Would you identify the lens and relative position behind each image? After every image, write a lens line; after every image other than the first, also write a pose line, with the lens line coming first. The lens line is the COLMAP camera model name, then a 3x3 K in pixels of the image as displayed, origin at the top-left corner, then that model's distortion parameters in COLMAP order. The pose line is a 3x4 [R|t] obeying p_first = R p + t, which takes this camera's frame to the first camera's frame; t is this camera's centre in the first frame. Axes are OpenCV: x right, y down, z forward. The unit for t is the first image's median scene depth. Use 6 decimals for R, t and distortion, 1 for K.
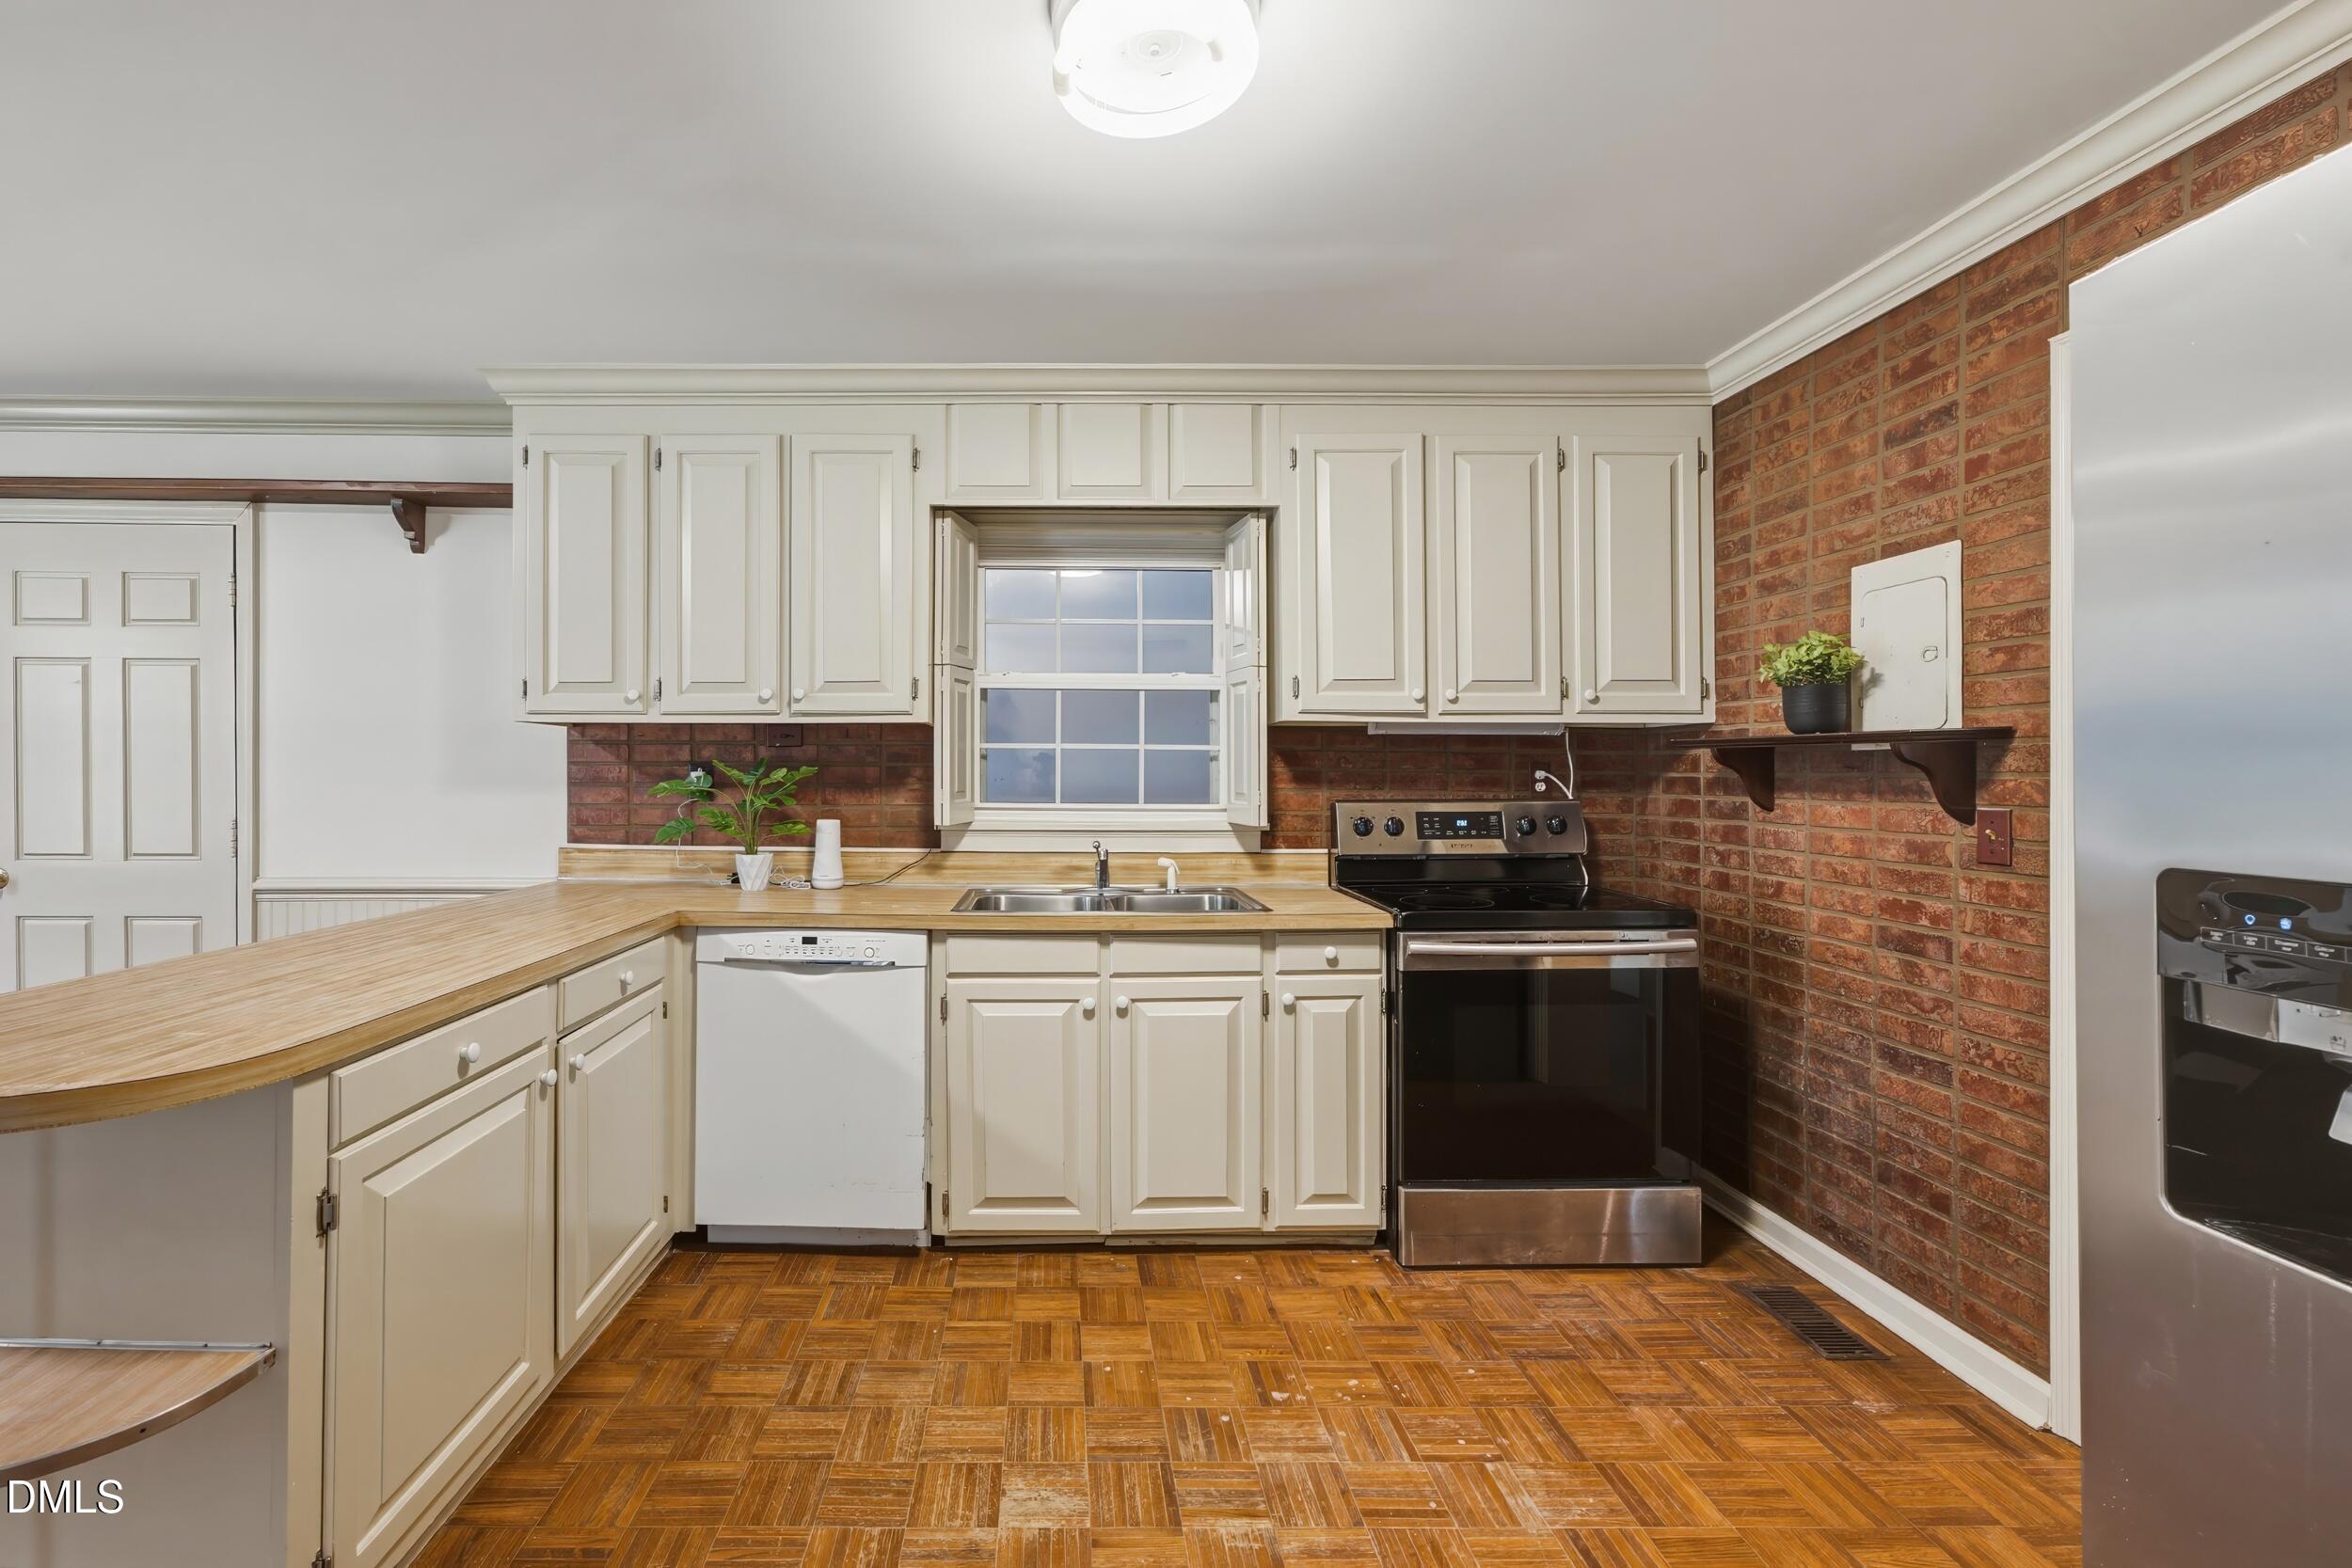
lens RADIAL K [[973.2, 0, 1061.4], [0, 973.2, 769.5], [0, 0, 1]] dist [-0.013349, 0.005466]
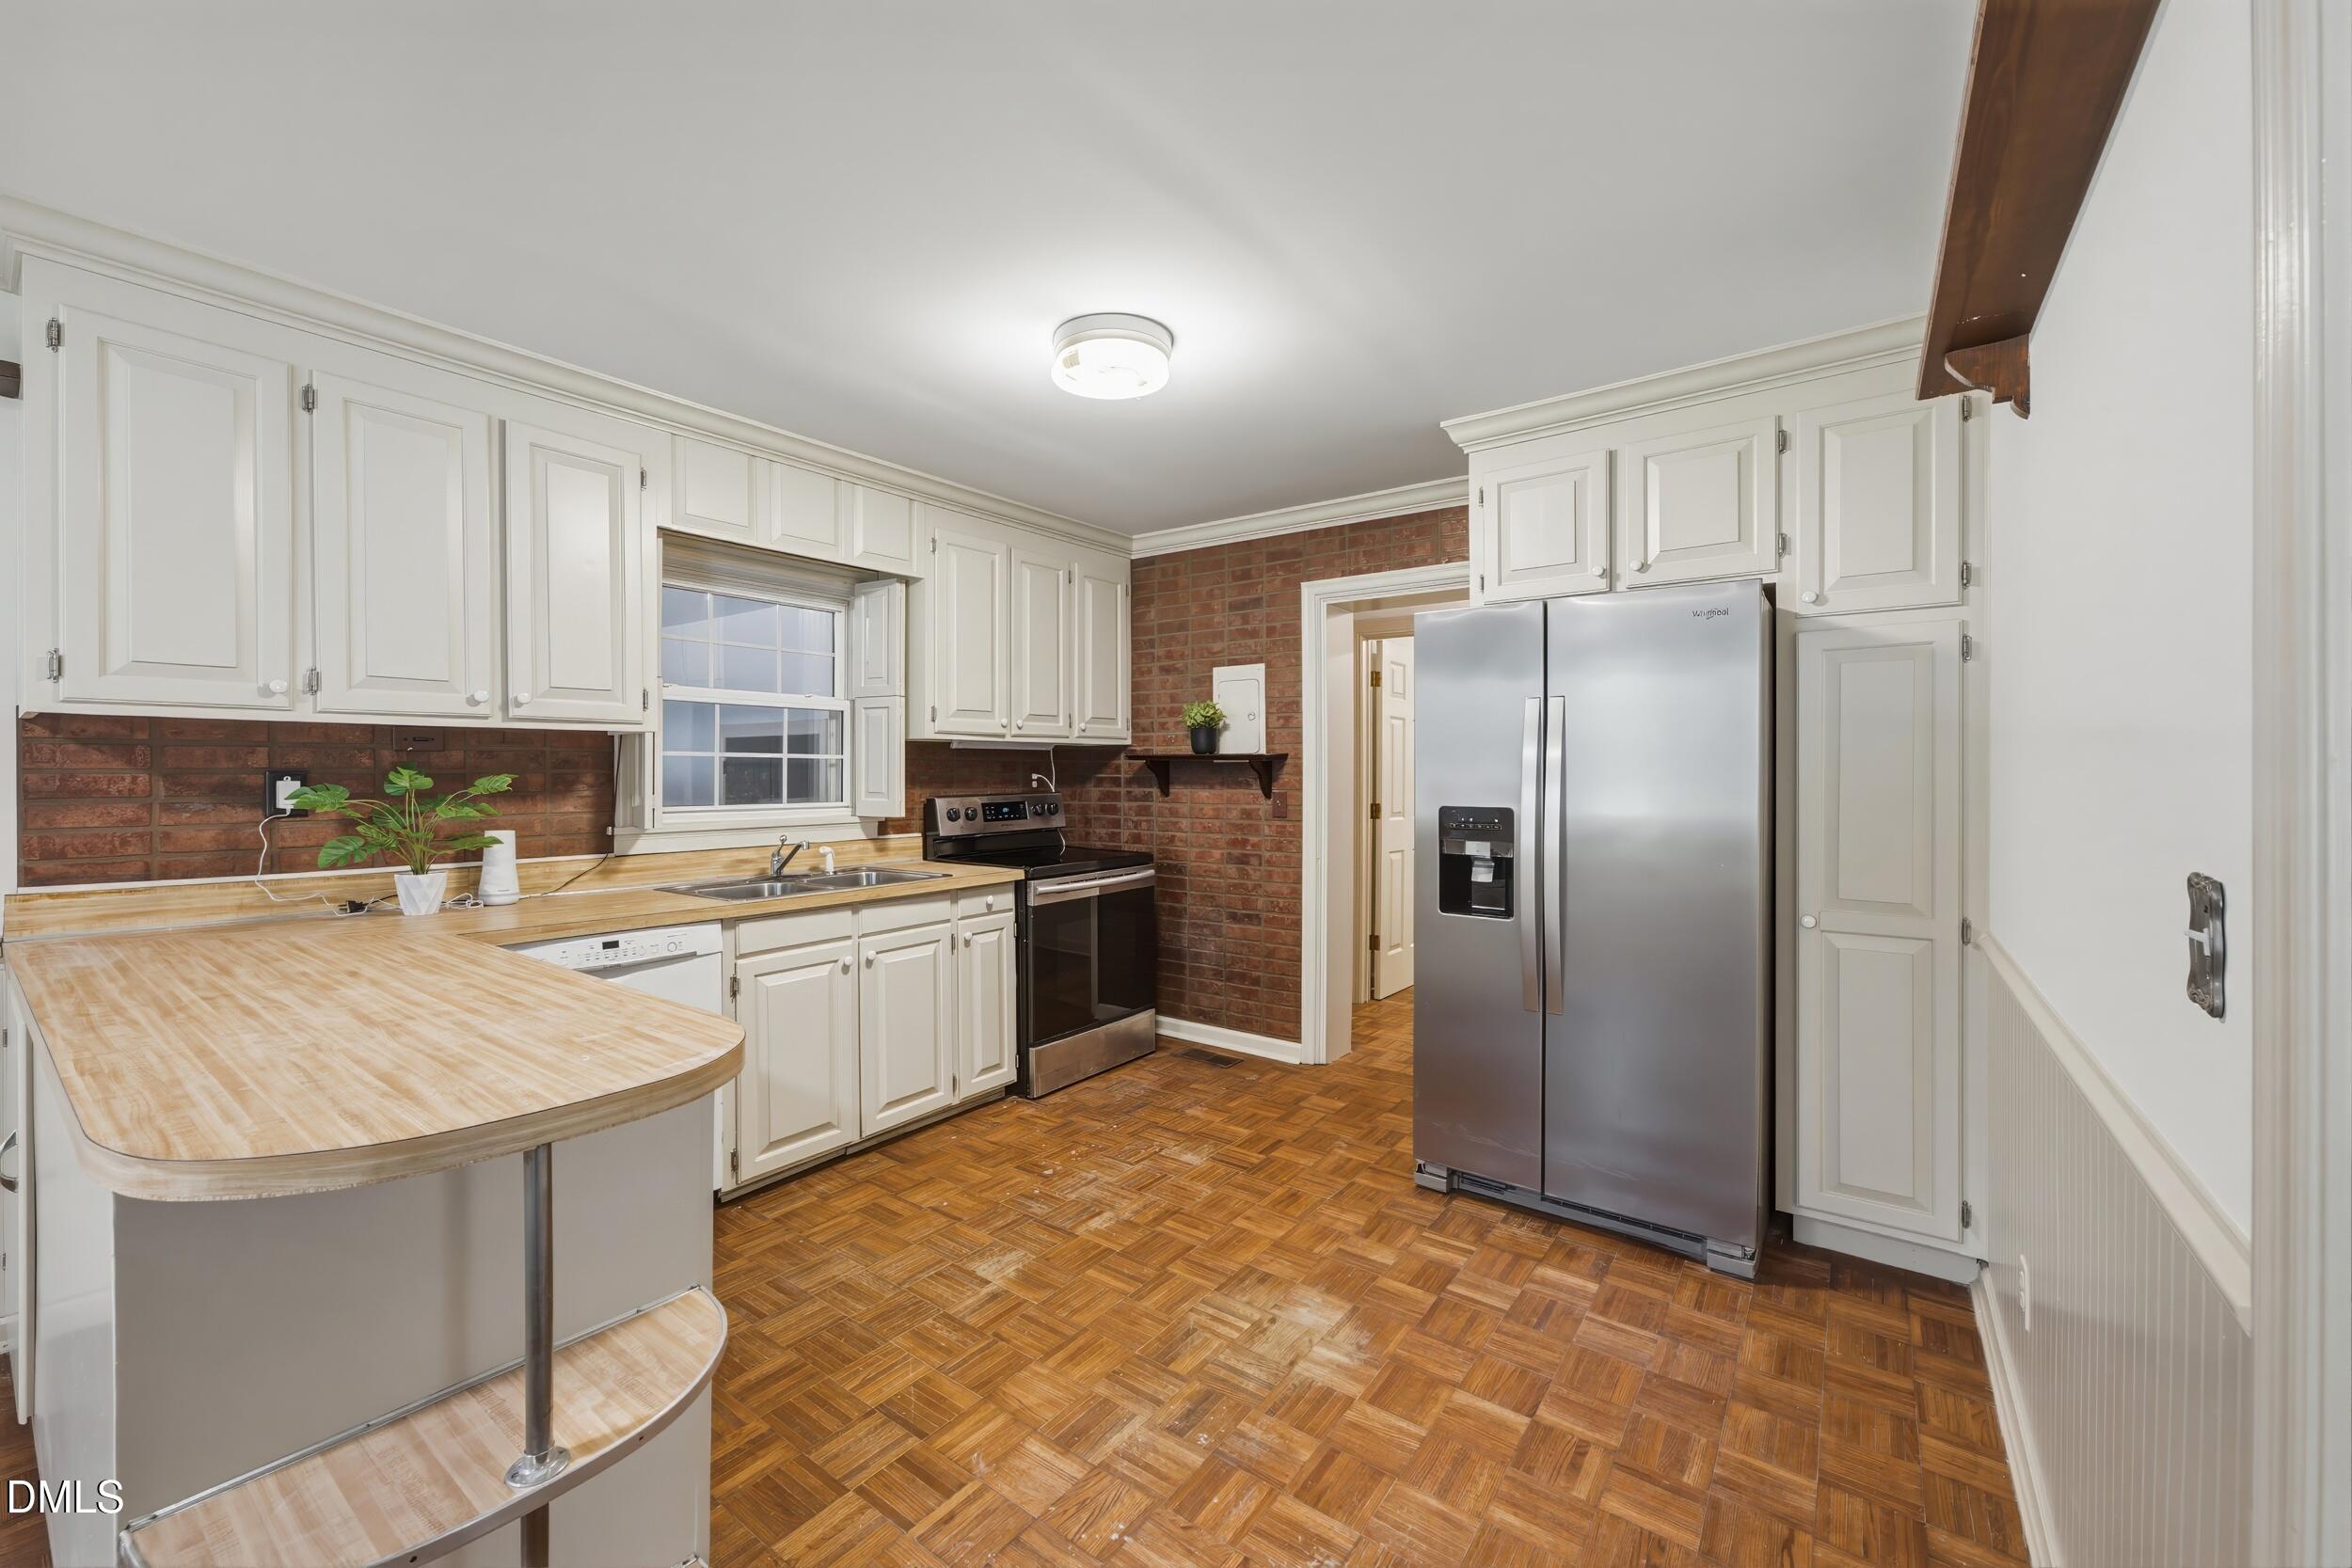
lens RADIAL K [[926.2, 0, 1169.4], [0, 926.2, 779.6], [0, 0, 1]] dist [-0.002140, 0.000485]
pose [[0.609353, -0.010443, 0.792831, -0.654700], [0.000980, 0.999922, 0.012417, -0.009287], [-0.792899, -0.006790, 0.609316, -0.056378]]
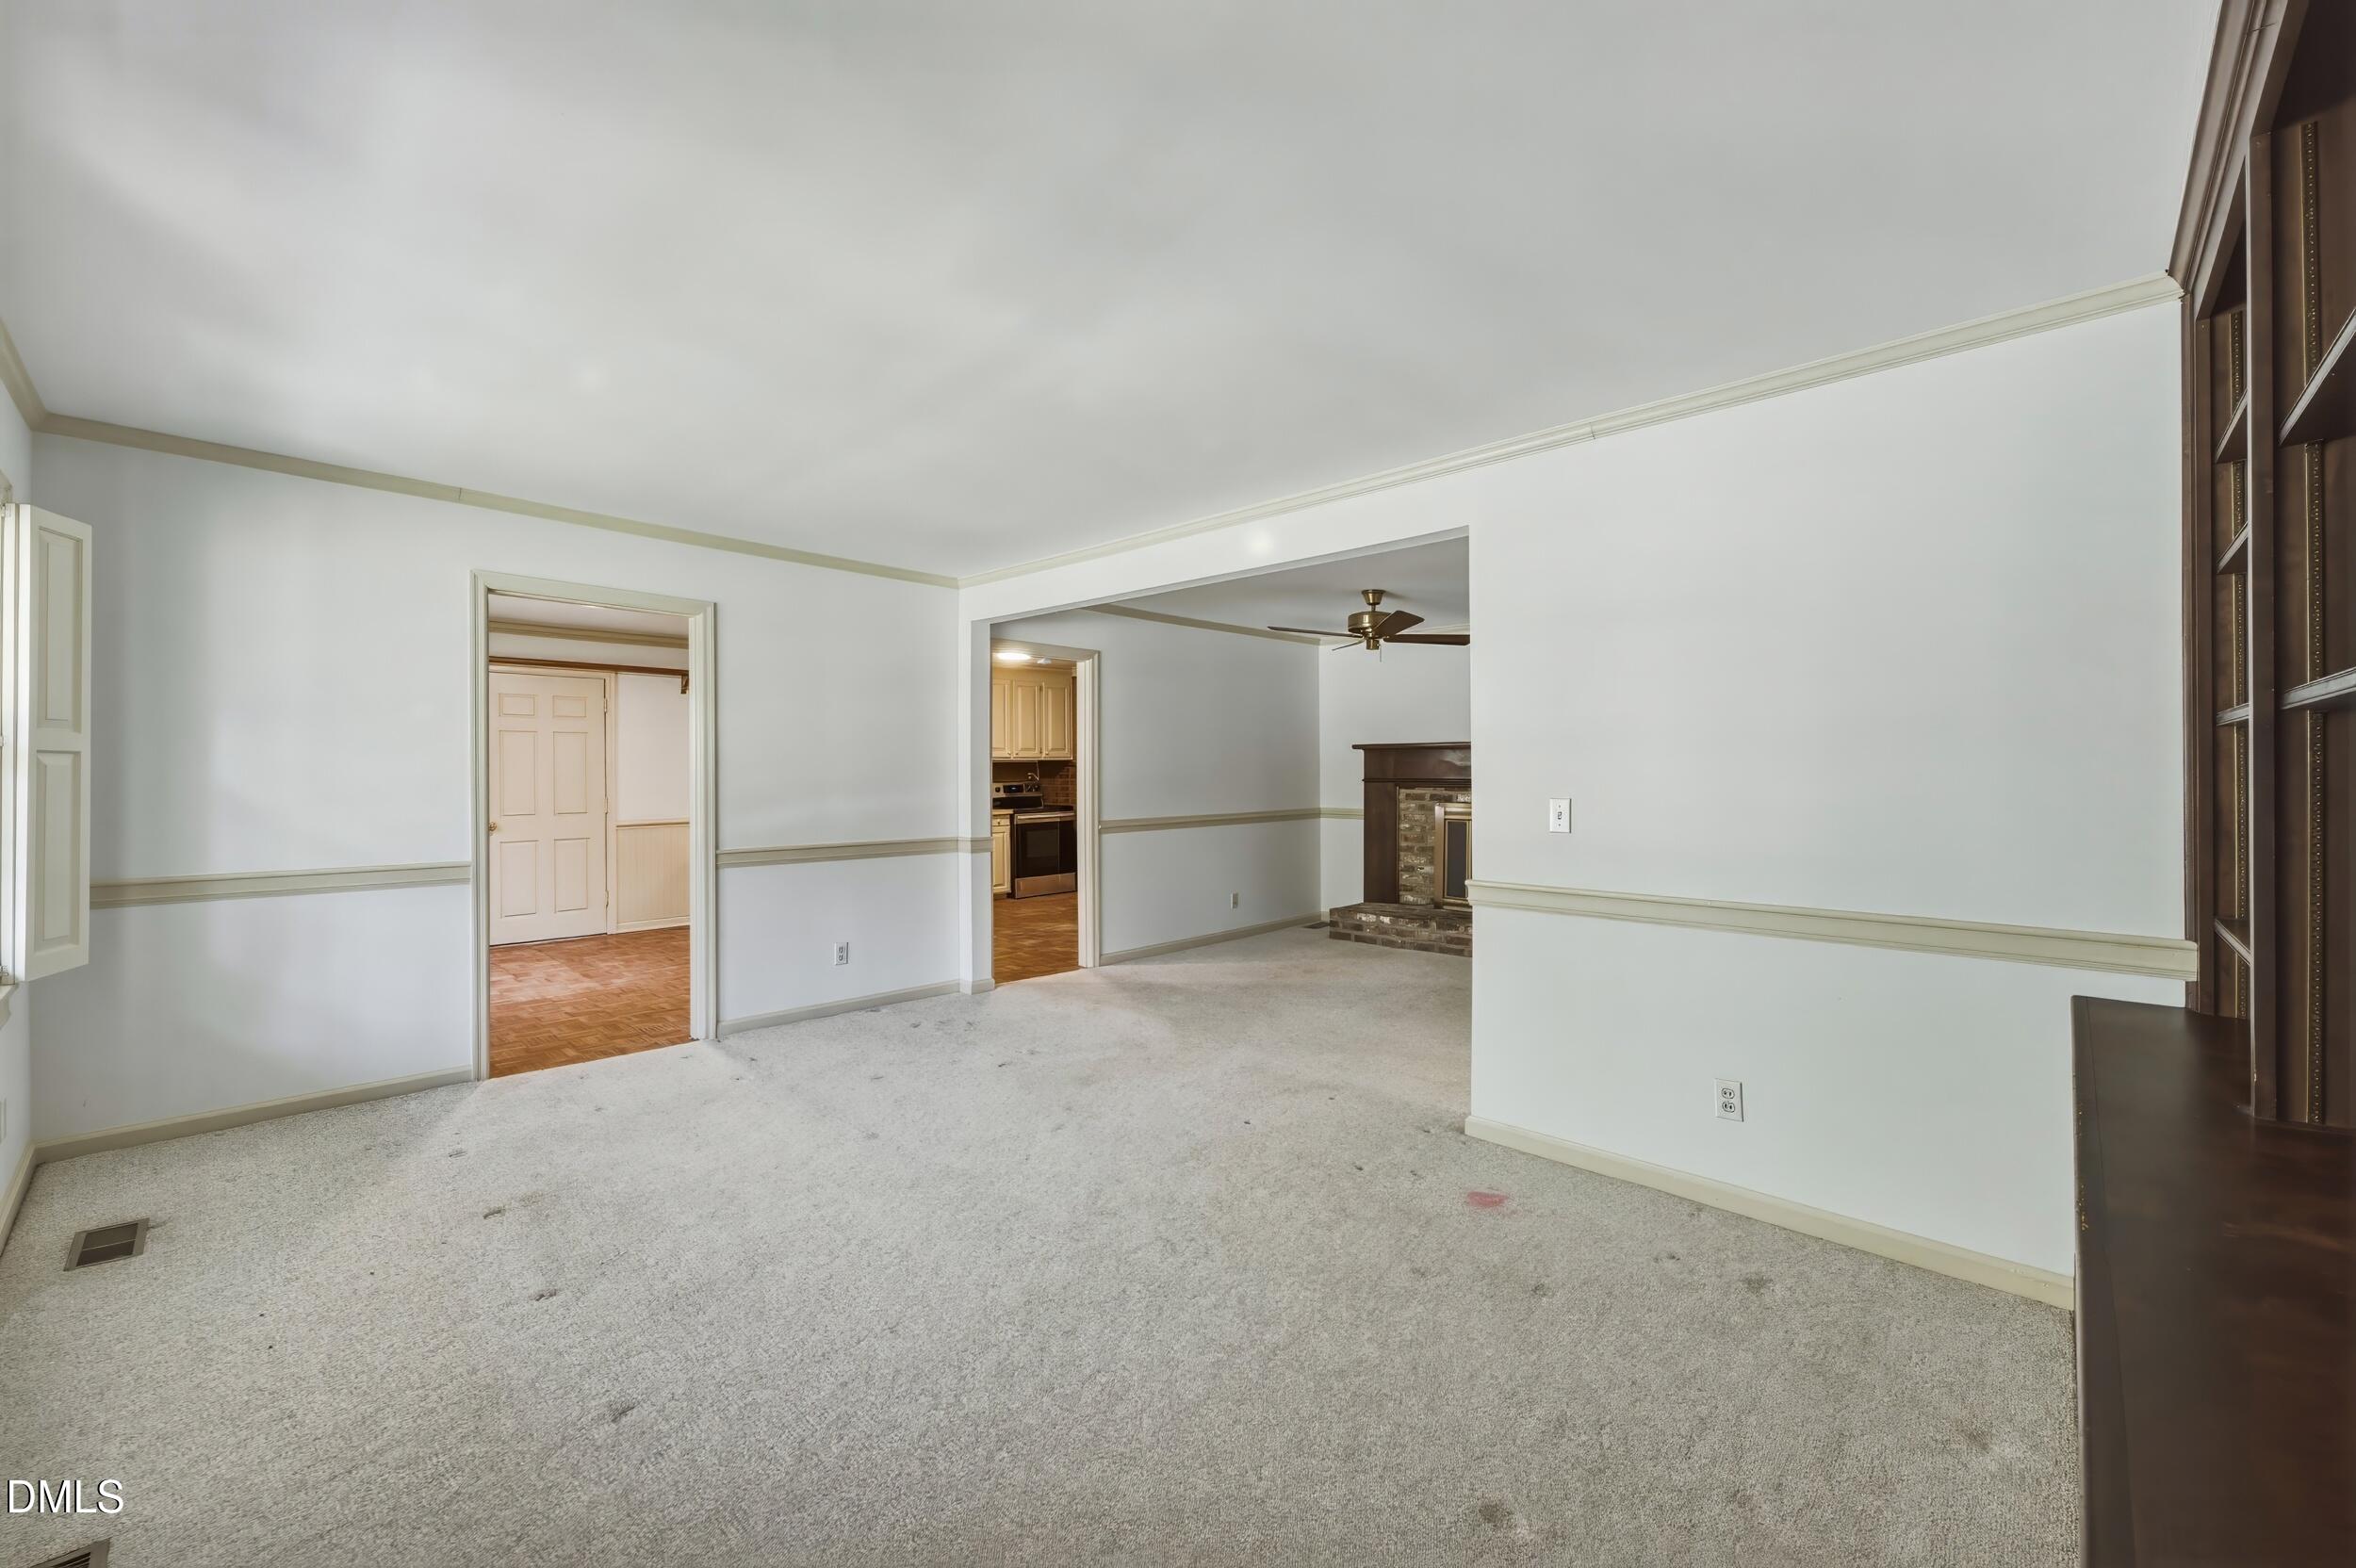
lens RADIAL K [[927.8, 0, 1176.1], [0, 927.8, 772.8], [0, 0, 1]] dist [-0.002140, 0.000485]
pose [[0.702585, -0.008914, 0.711544, -1.850906], [0.007480, 0.999959, 0.005141, -0.016143], [-0.711560, 0.001710, 0.702623, -2.094992]]
